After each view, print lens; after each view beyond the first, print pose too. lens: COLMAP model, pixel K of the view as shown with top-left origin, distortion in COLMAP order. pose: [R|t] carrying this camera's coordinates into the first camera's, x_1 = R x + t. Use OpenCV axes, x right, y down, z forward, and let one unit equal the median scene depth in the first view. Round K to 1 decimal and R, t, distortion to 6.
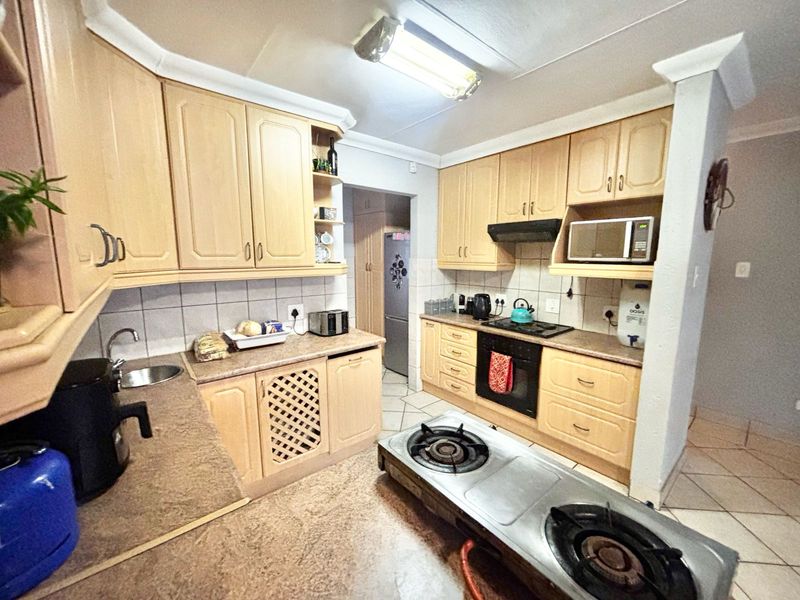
lens RADIAL K [[322.3, 0, 400.3], [0, 322.3, 298.8], [0, 0, 1]] dist [-0.002780, 0.000791]
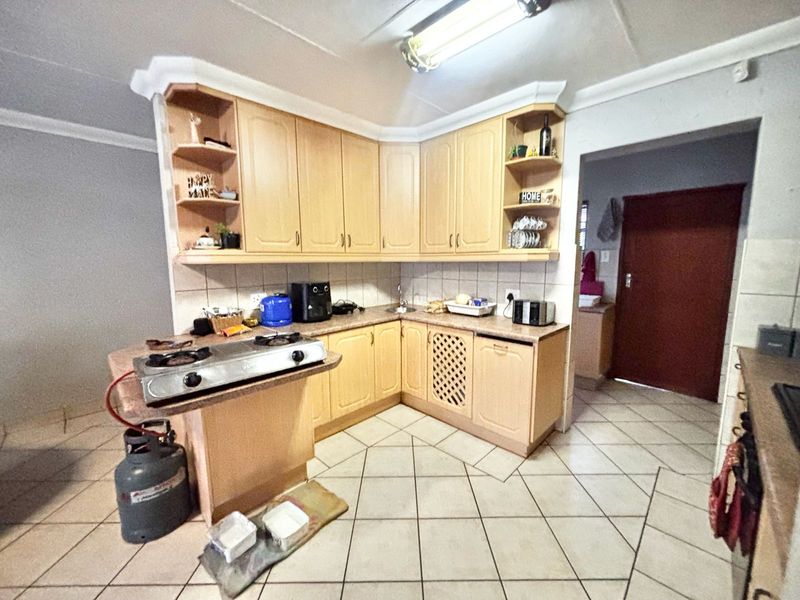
lens RADIAL K [[322.3, 0, 399.4], [0, 322.3, 298.1], [0, 0, 1]] dist [-0.002780, 0.000791]
pose [[0.093808, 0.119552, -0.988386, 0.850686], [-0.130168, 0.985715, 0.106874, -0.022647], [0.987044, 0.118631, 0.108030, 0.627531]]
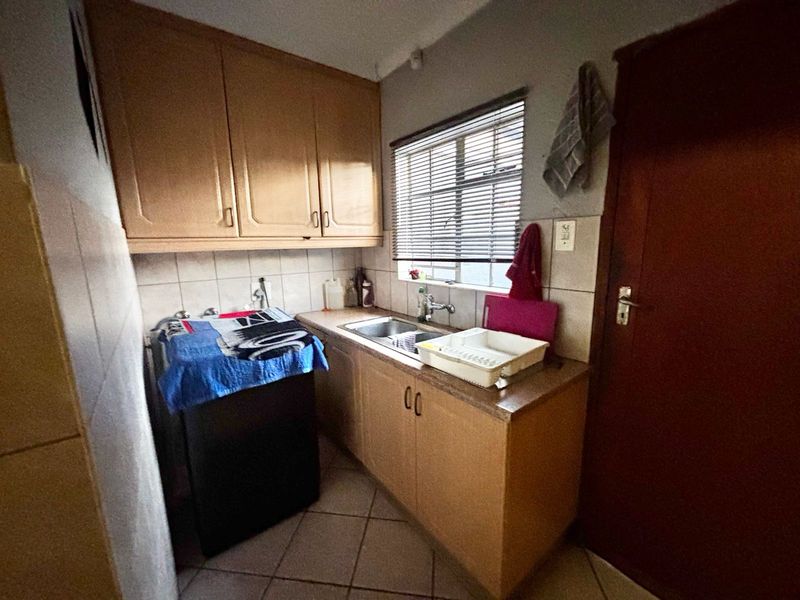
lens RADIAL K [[322.3, 0, 400.8], [0, 322.3, 298.5], [0, 0, 1]] dist [-0.002780, 0.000791]
pose [[-0.076240, 0.175211, -0.981574, -0.110202], [-0.114798, 0.976351, 0.183196, -0.160927], [0.990459, 0.126650, -0.054323, 1.607868]]
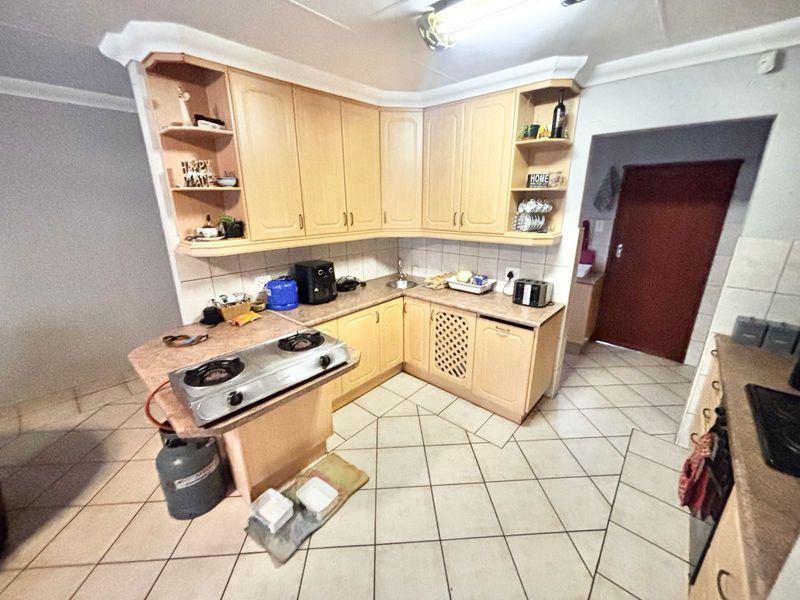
lens RADIAL K [[322.3, 0, 400.4], [0, 322.3, 299.6], [0, 0, 1]] dist [-0.002780, 0.000791]
pose [[0.150447, 0.289021, -0.945427, 0.836990], [-0.131520, 0.953663, 0.270610, -0.152210], [0.979831, 0.083630, 0.181488, 0.524872]]
